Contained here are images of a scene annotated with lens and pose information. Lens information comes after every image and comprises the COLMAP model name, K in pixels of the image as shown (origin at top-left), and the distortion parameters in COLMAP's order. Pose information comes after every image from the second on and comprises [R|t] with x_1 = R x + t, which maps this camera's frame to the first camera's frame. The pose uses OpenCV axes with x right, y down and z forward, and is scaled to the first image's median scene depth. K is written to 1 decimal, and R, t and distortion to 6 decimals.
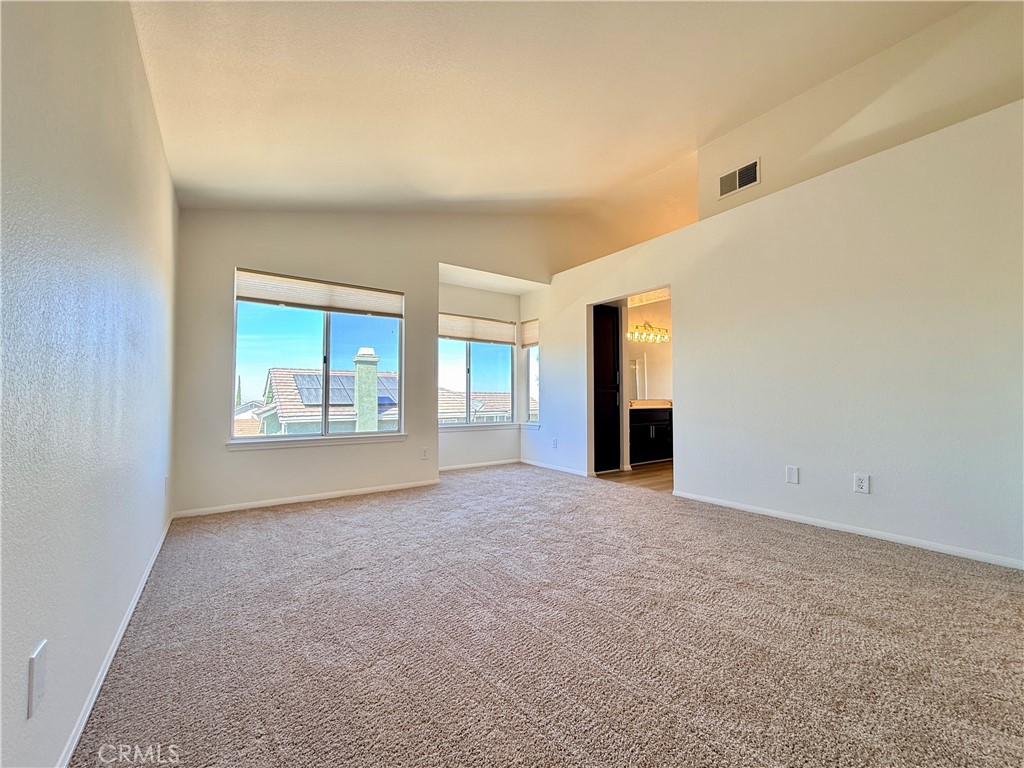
lens RADIAL K [[407.2, 0, 512.0], [0, 407.2, 384.0], [0, 0, 1]] dist [-0.000257, -0.000172]
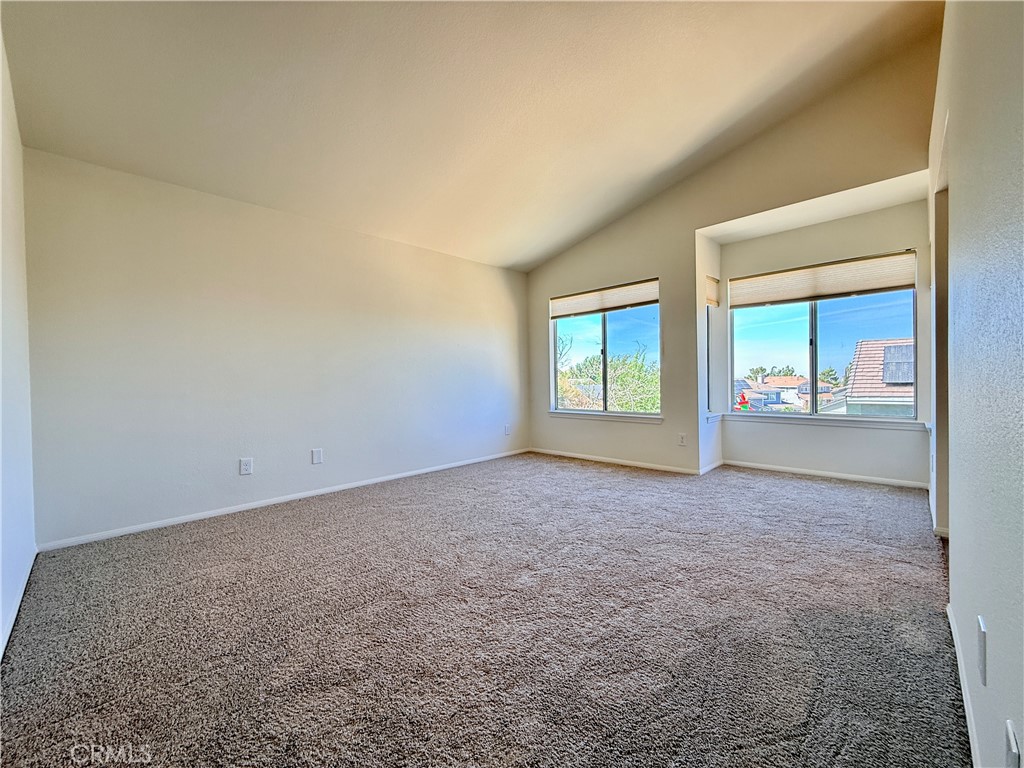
lens RADIAL K [[407.2, 0, 512.0], [0, 407.2, 384.0], [0, 0, 1]] dist [-0.000257, -0.000172]
pose [[0.183783, 0.007180, -0.982941, 0.508396], [0.050513, 0.998583, 0.016739, 0.002865], [0.981668, -0.052728, 0.183160, 0.345302]]
